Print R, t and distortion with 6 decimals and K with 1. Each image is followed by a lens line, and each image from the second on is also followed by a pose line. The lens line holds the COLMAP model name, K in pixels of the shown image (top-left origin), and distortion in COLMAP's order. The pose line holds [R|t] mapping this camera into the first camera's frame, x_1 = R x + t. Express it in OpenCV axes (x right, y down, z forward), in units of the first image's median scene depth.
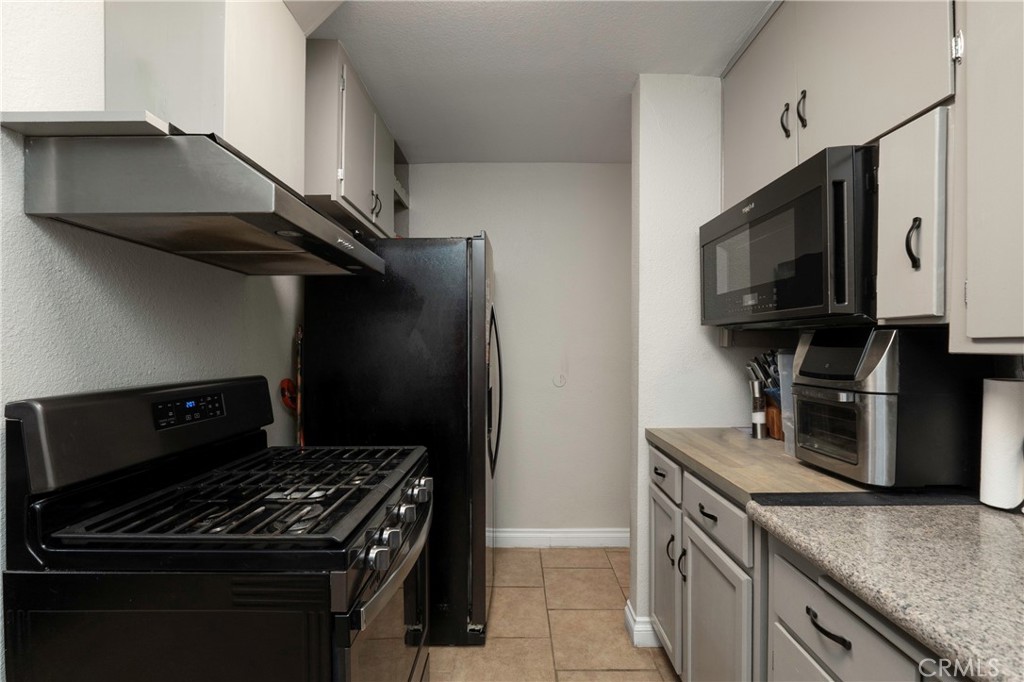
lens RADIAL K [[442.2, 0, 507.7], [0, 442.2, 344.8], [0, 0, 1]] dist [-0.010987, 0.000135]
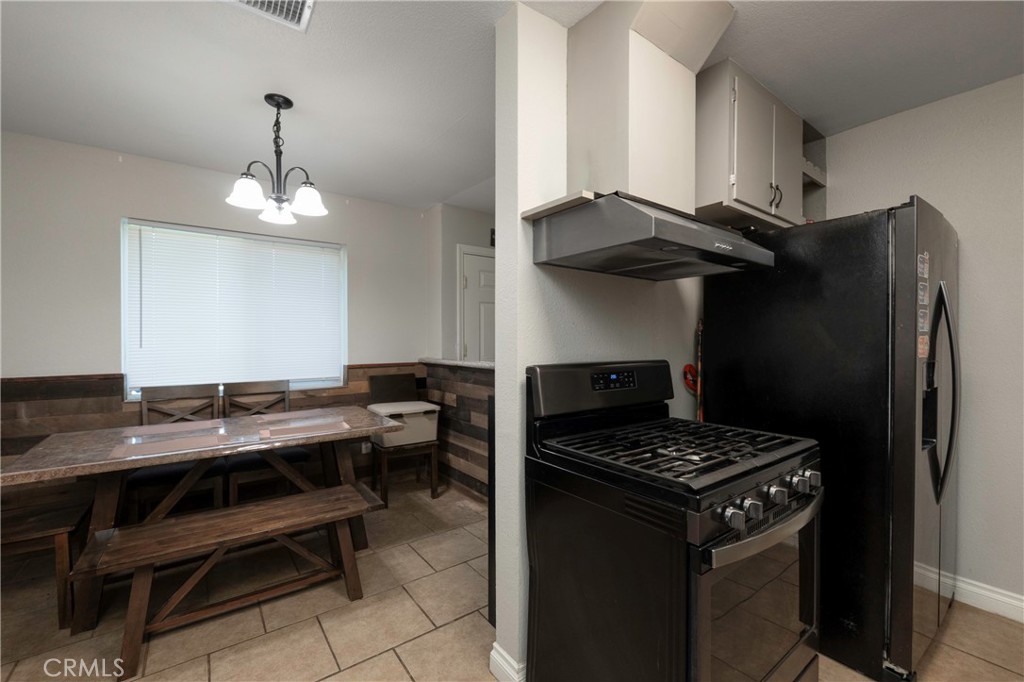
lens RADIAL K [[434.4, 0, 512.0], [0, 434.4, 341.0], [0, 0, 1]] dist [-0.008924, 0.000129]
pose [[0.597268, 0.002170, -0.802039, 0.216873], [0.003658, 0.999979, 0.005430, 0.008740], [0.802033, -0.006177, 0.597248, -0.116180]]
